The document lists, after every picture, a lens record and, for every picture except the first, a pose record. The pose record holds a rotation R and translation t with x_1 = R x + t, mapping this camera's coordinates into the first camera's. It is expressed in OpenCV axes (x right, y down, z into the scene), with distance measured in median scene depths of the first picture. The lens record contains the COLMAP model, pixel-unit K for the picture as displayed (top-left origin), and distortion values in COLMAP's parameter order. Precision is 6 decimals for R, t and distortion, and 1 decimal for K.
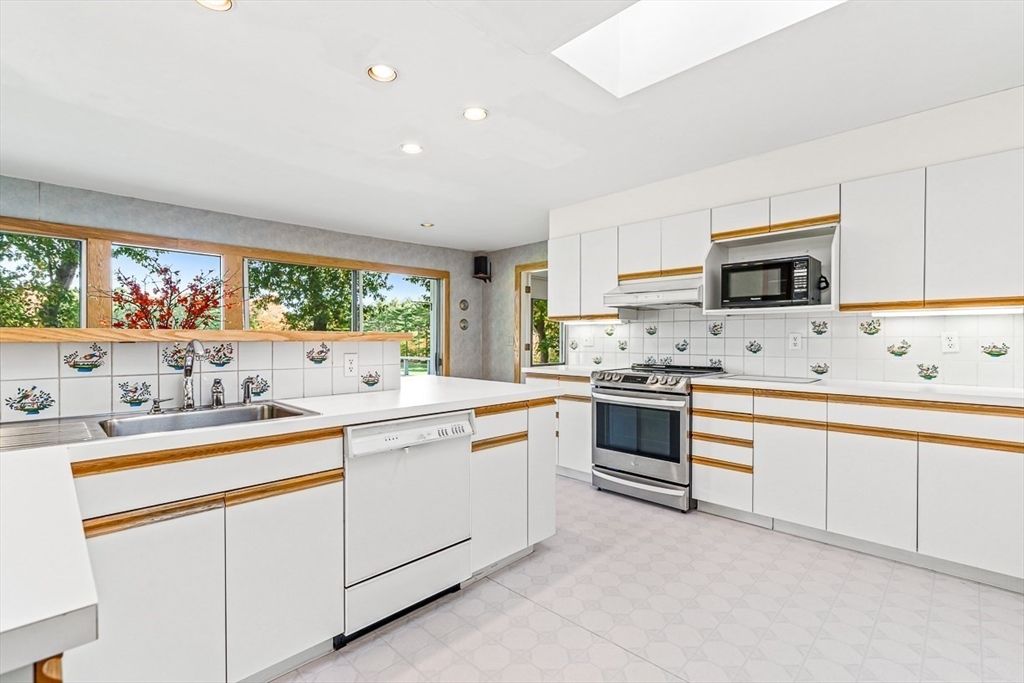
lens RADIAL K [[456.9, 0, 518.2], [0, 456.9, 340.7], [0, 0, 1]] dist [0.001564, 0.000315]
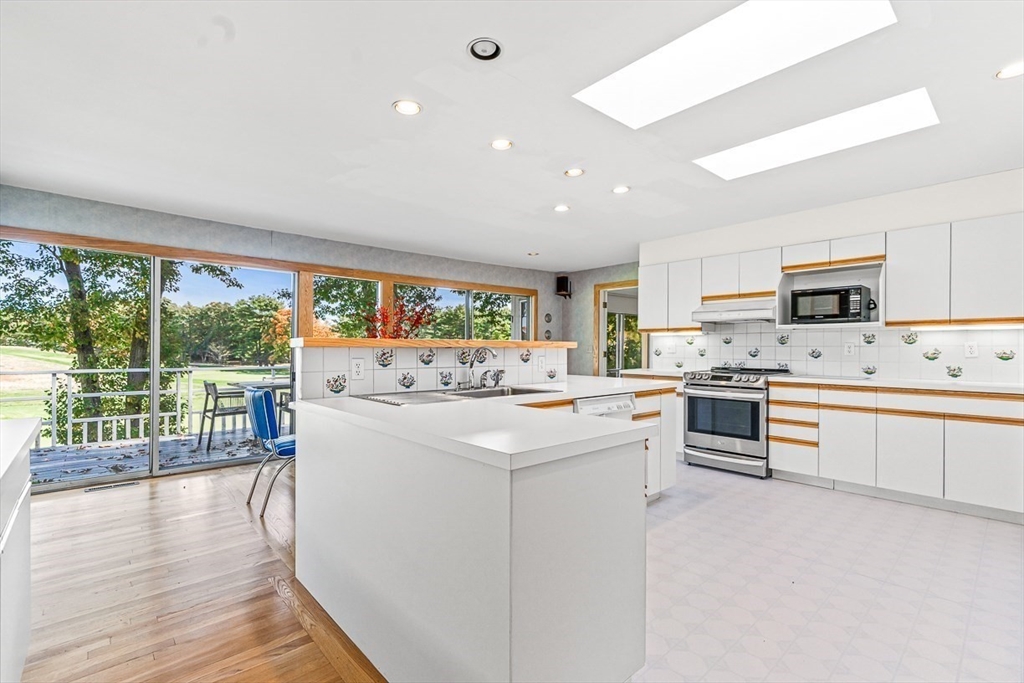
lens RADIAL K [[456.9, 0, 520.0], [0, 456.9, 348.1], [0, 0, 1]] dist [0.001564, 0.000315]
pose [[0.998574, 0.002432, -0.053331, -0.267070], [-0.002597, 0.999992, -0.003029, 0.005175], [0.053323, 0.003163, 0.998572, -0.357910]]
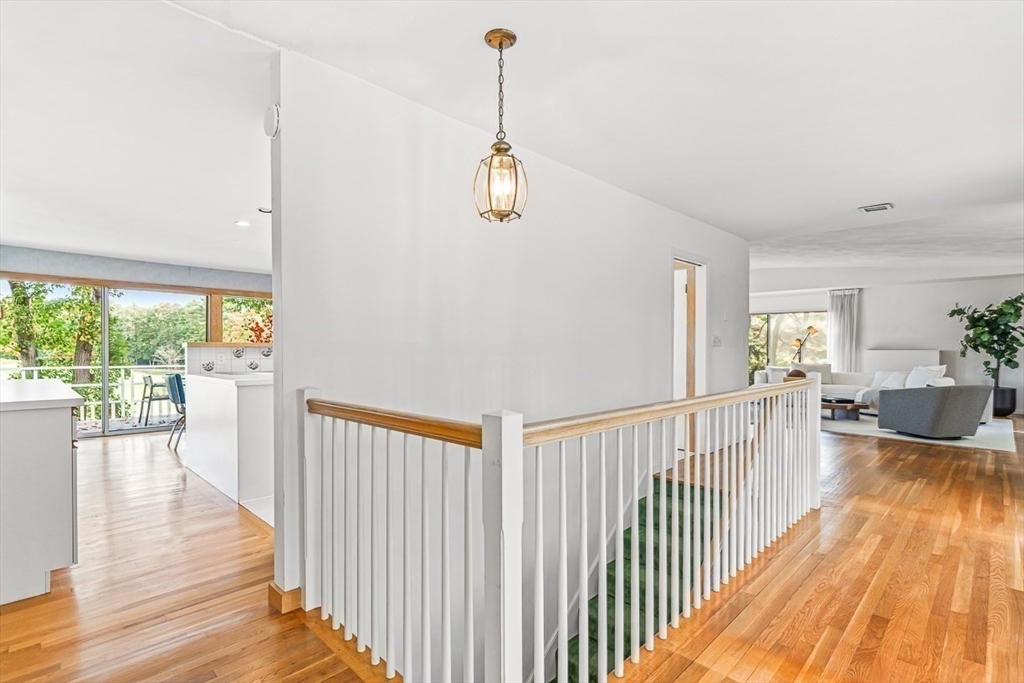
lens RADIAL K [[474.7, 0, 521.6], [0, 474.7, 354.7], [0, 0, 1]] dist [0.000099, -0.000611]
pose [[0.999991, -0.002215, 0.003575, 0.388569], [0.002196, 0.999983, 0.005327, 0.020104], [-0.003587, -0.005320, 0.999979, -1.138642]]
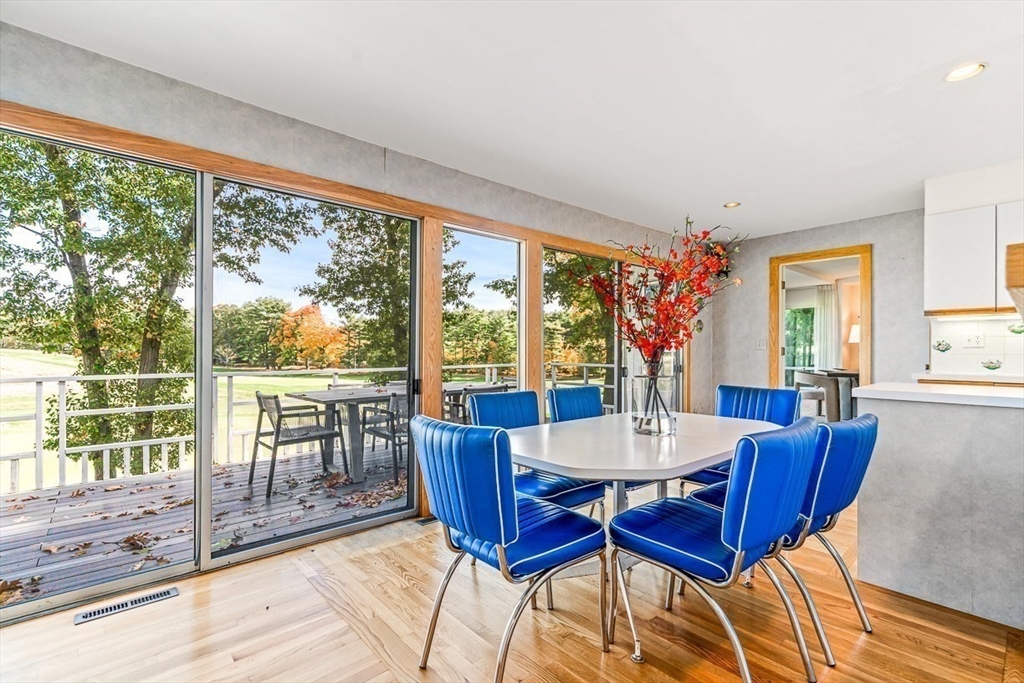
lens RADIAL K [[456.9, 0, 522.3], [0, 456.9, 348.1], [0, 0, 1]] dist [0.001564, 0.000315]
pose [[0.998200, -0.002205, -0.059934, -0.847405], [0.001848, 0.999980, -0.006004, 0.024806], [0.059946, 0.005882, 0.998184, 0.215147]]
